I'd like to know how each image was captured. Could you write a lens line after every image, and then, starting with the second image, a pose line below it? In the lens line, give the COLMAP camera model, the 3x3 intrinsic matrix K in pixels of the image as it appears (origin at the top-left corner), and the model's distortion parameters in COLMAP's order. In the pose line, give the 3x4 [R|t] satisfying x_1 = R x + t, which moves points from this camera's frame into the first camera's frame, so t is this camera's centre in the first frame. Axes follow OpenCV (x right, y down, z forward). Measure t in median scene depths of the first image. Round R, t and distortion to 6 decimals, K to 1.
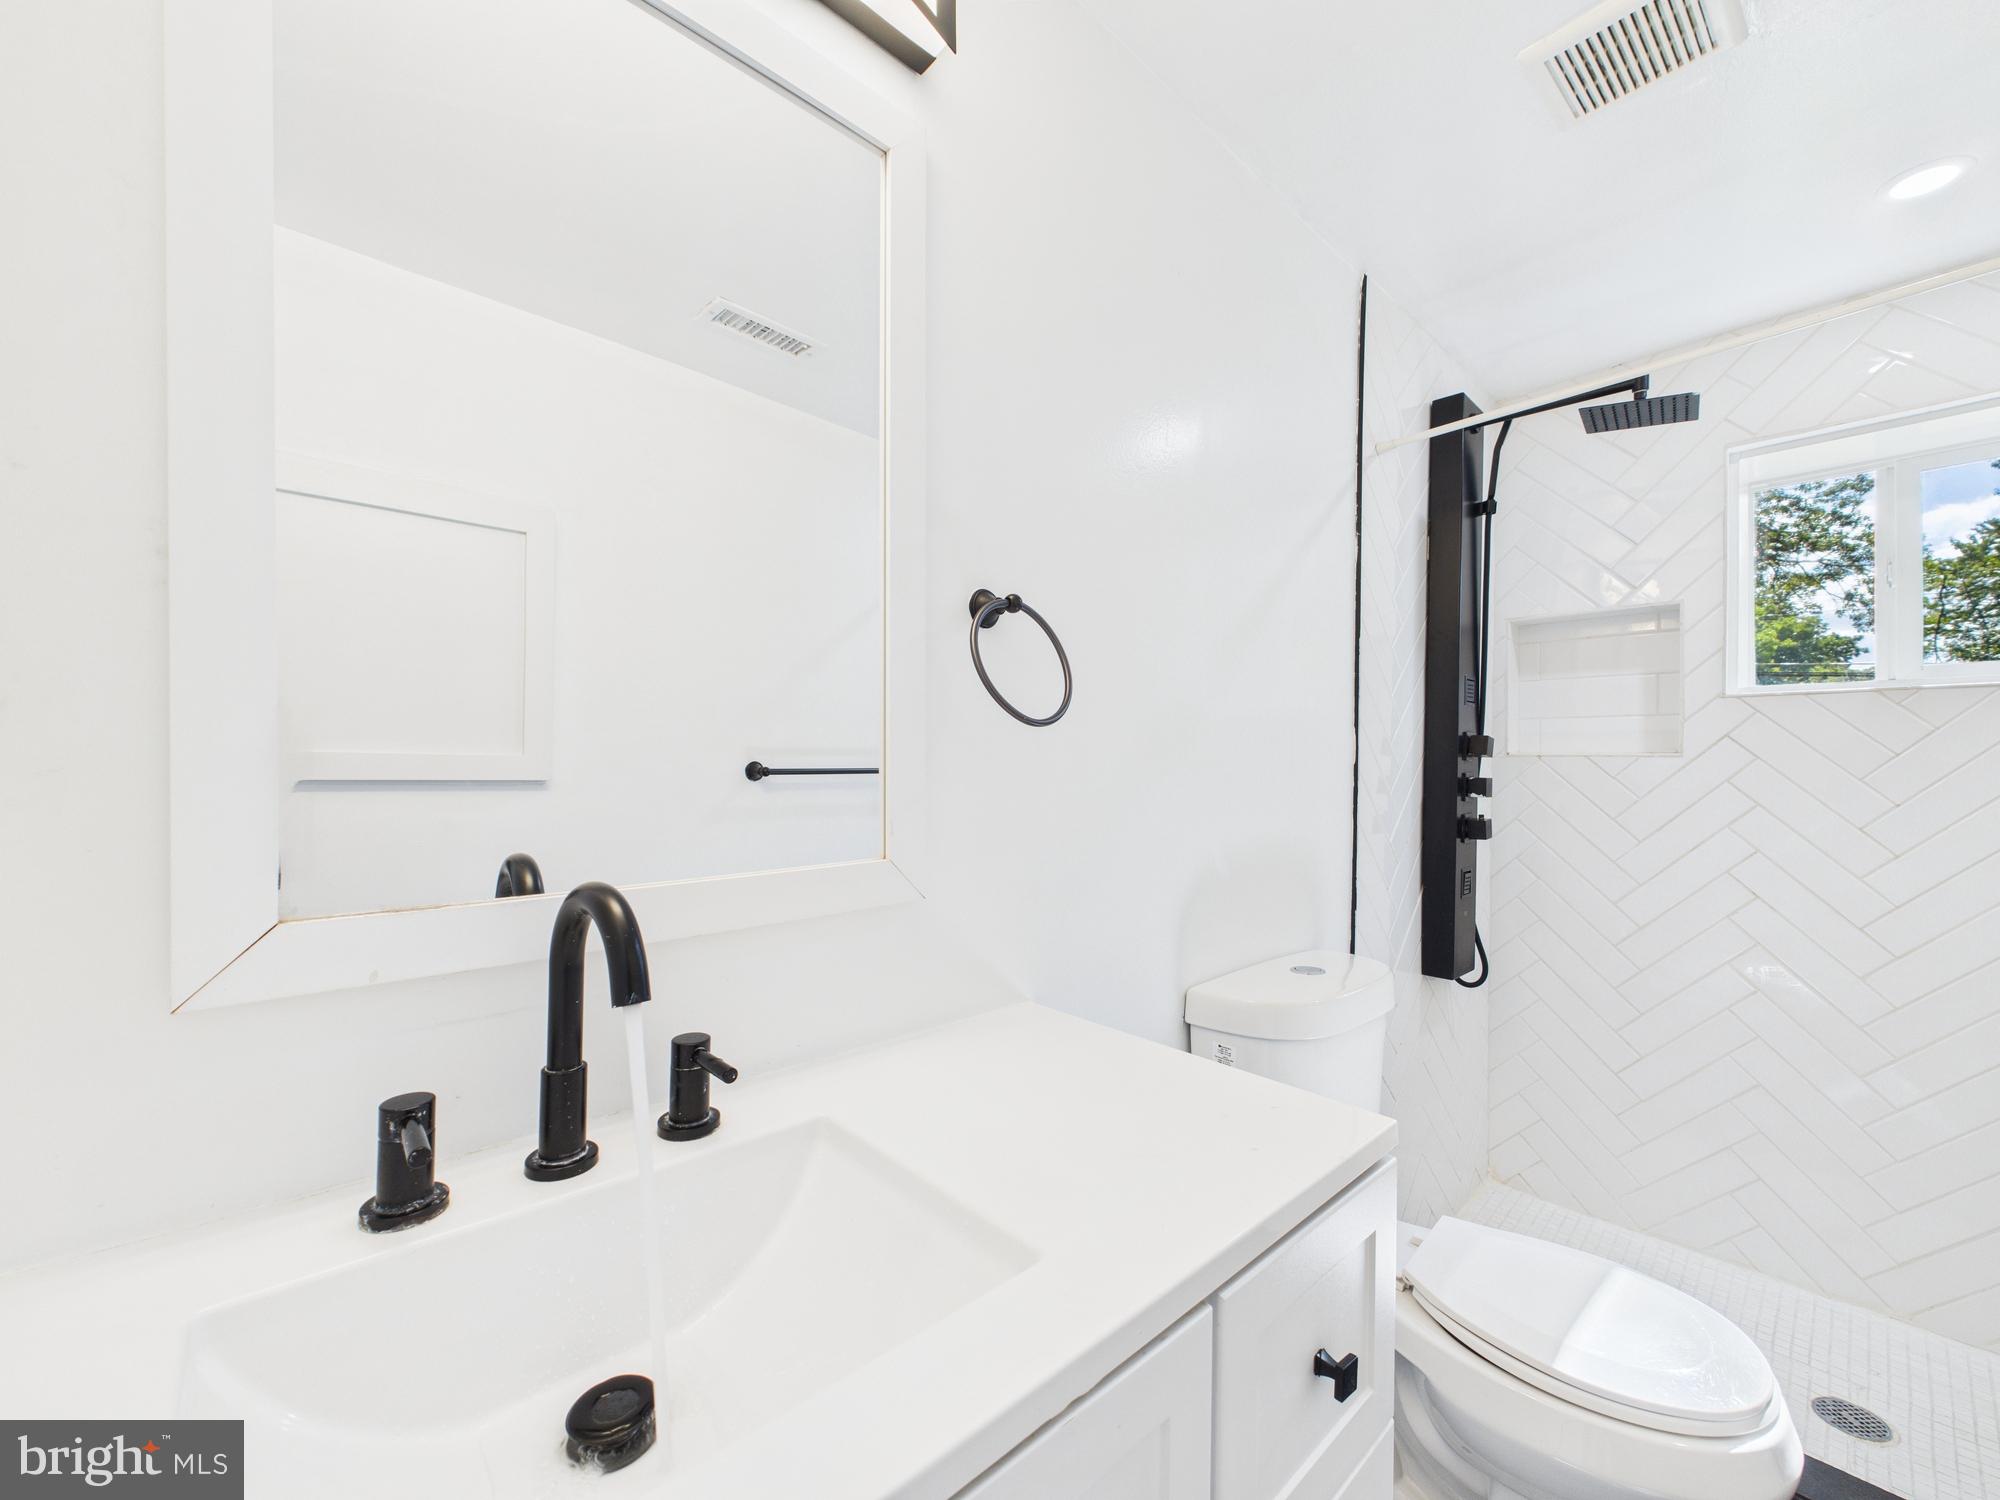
lens RADIAL K [[802.7, 0, 1008.8], [0, 802.7, 762.3], [0, 0, 1]] dist [0.002046, -0.000178]
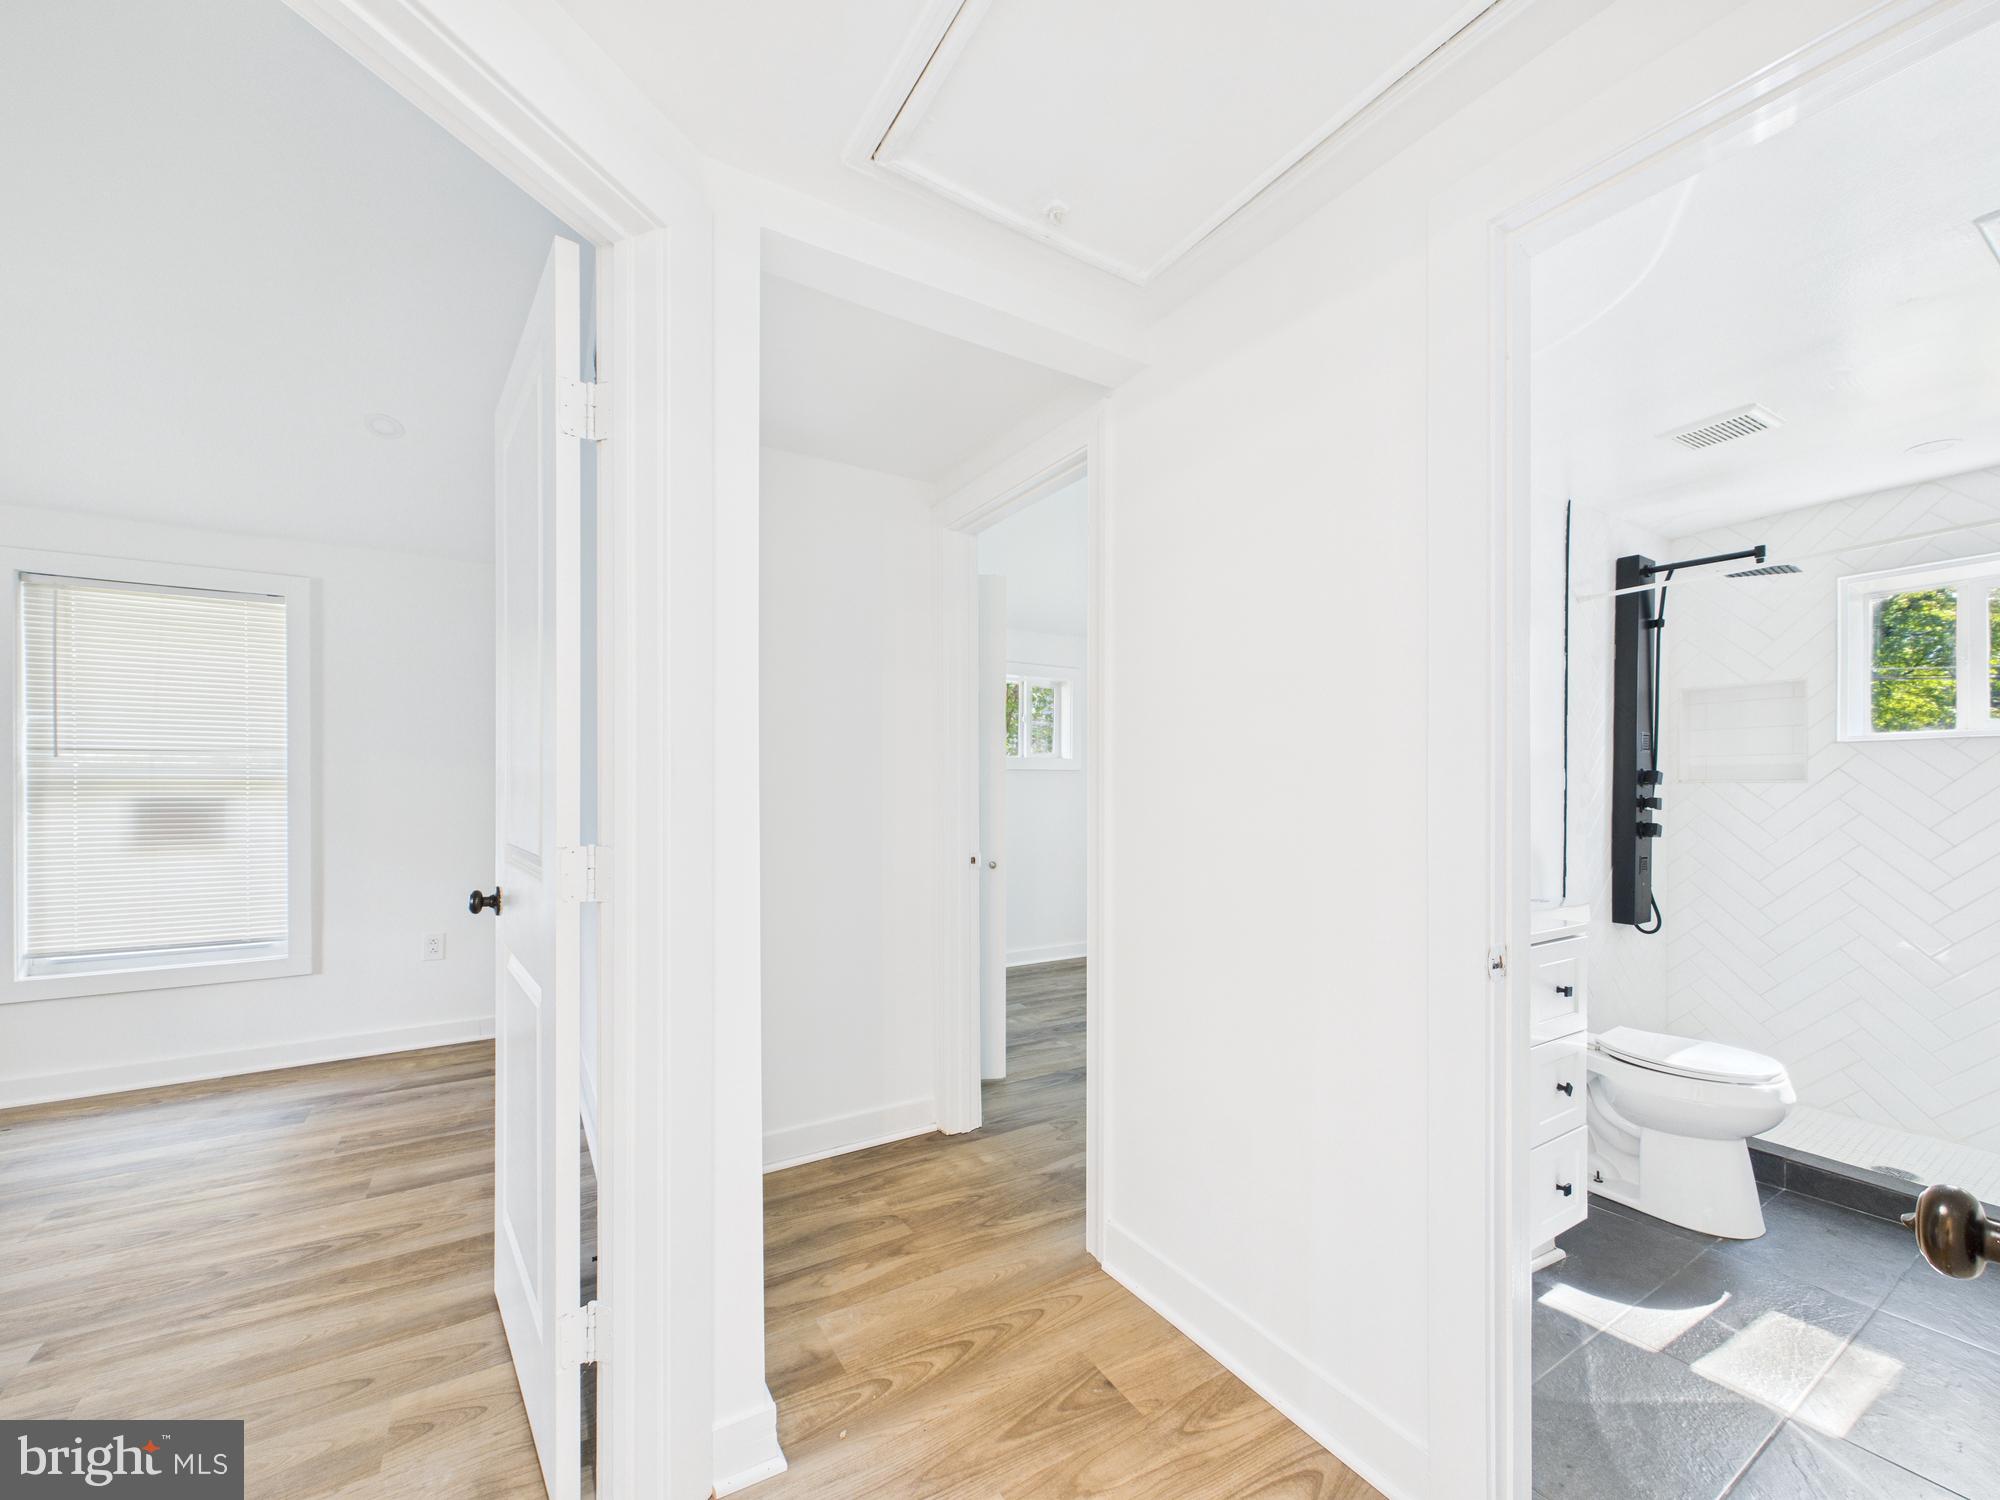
lens RADIAL K [[802.7, 0, 1000.8], [0, 802.7, 787.5], [0, 0, 1]] dist [0.002046, -0.000178]
pose [[0.980845, -0.008047, -0.194622, -0.376963], [0.008980, 0.999952, 0.003913, -0.018991], [0.194582, -0.005586, 0.980870, -0.830909]]
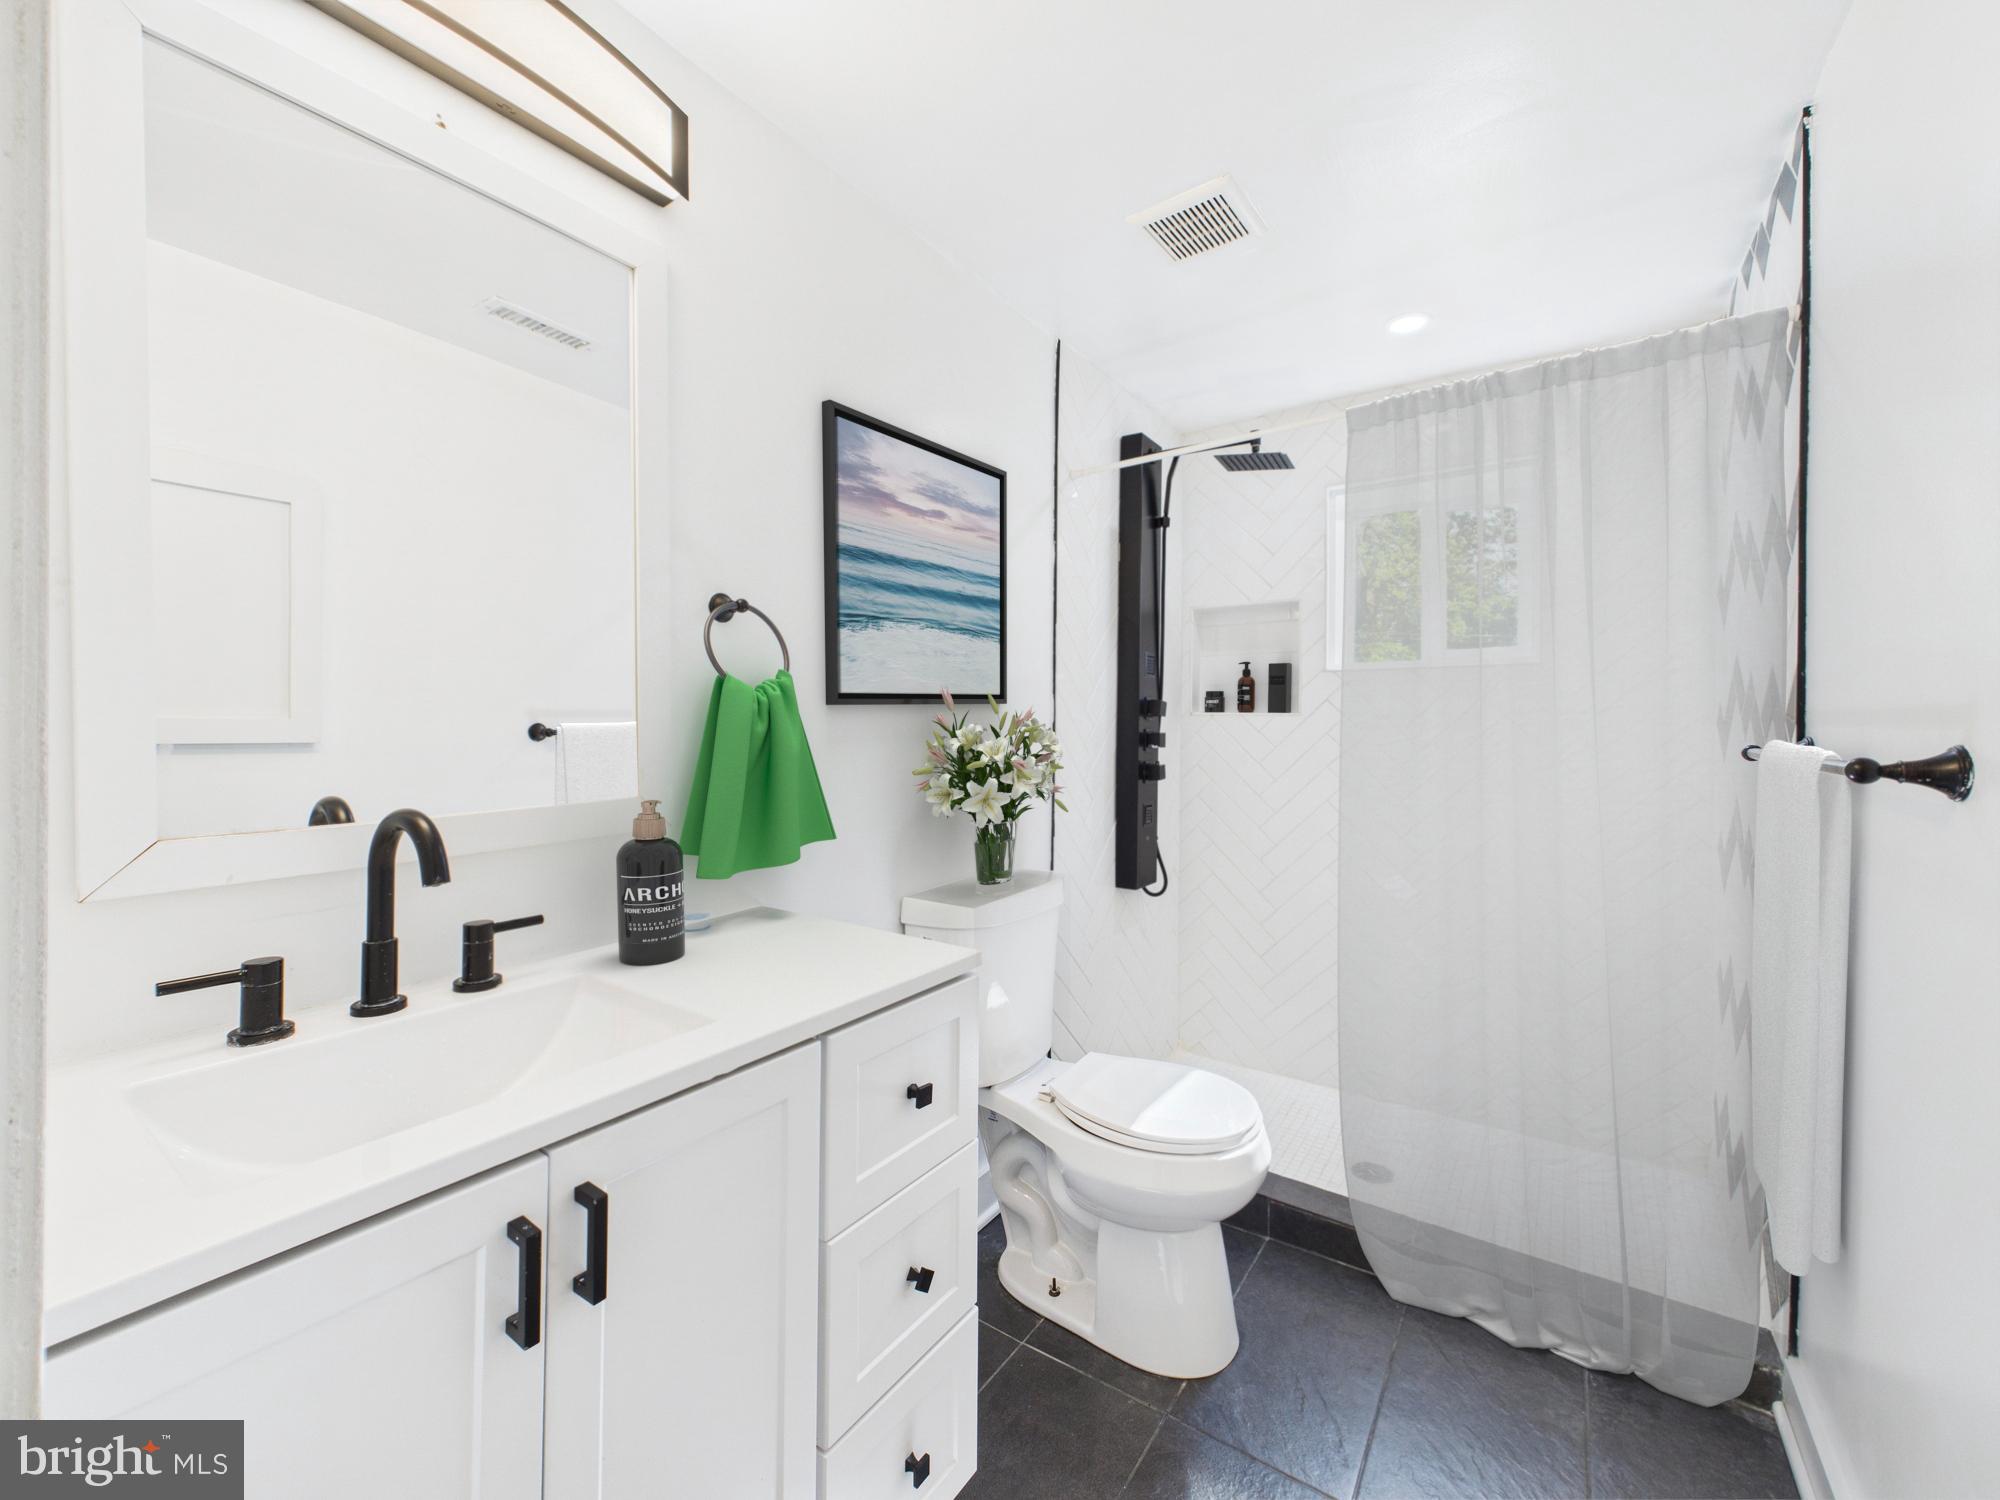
lens RADIAL K [[802.7, 0, 1005.6], [0, 802.7, 726.0], [0, 0, 1]] dist [0.002046, -0.000178]
pose [[0.977065, -0.006447, 0.212843, 0.079476], [0.004865, 0.999957, 0.007955, -0.002671], [-0.212885, -0.006737, 0.977054, -0.216437]]
